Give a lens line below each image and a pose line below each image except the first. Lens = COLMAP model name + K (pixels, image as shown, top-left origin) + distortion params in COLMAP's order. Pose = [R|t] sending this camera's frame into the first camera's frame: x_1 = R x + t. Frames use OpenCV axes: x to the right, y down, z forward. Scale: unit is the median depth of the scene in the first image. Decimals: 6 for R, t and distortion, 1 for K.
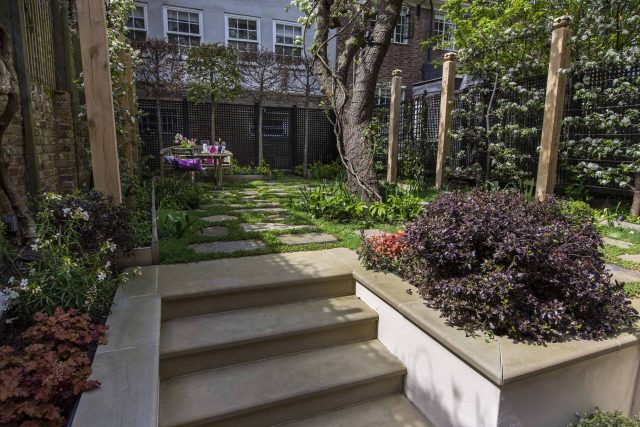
lens RADIAL K [[380.6, 0, 320.0], [0, 380.6, 213.5], [0, 0, 1]] dist [-0.001275, 0.000676]
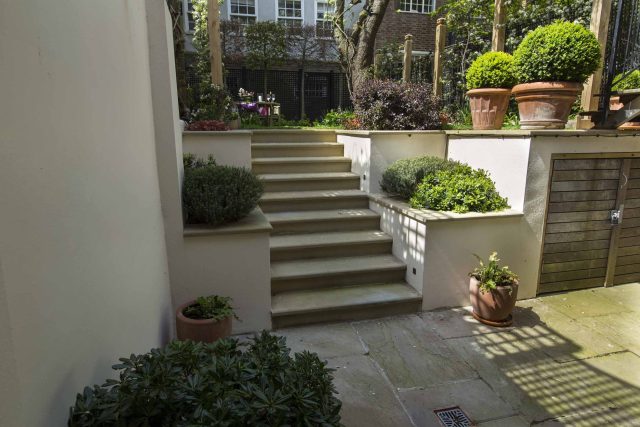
lens RADIAL K [[407.2, 0, 320.0], [0, 407.2, 213.5], [0, 0, 1]] dist [0.002333, 0.000109]
pose [[0.990812, 0.012798, -0.134640, 0.126236], [-0.009840, 0.999696, 0.022612, 0.229667], [0.134888, -0.021080, 0.990637, -0.477427]]
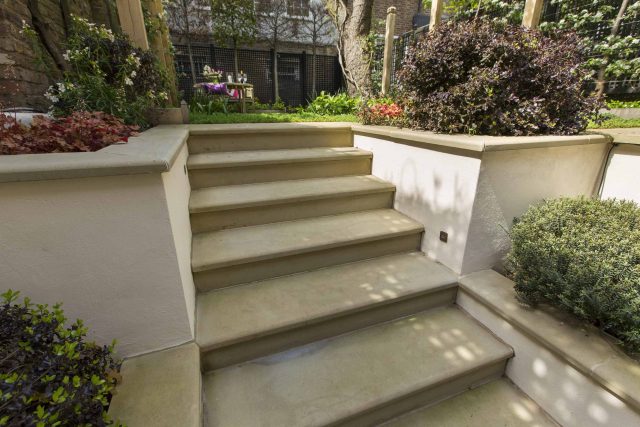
lens RADIAL K [[292.2, 0, 320.0], [0, 292.2, 213.5], [0, 0, 1]] dist [0.004381, 0.000339]
pose [[0.999700, -0.006676, -0.023568, 0.003408], [0.010375, 0.986979, 0.160515, 0.116318], [0.022189, -0.160712, 0.986752, 0.025420]]
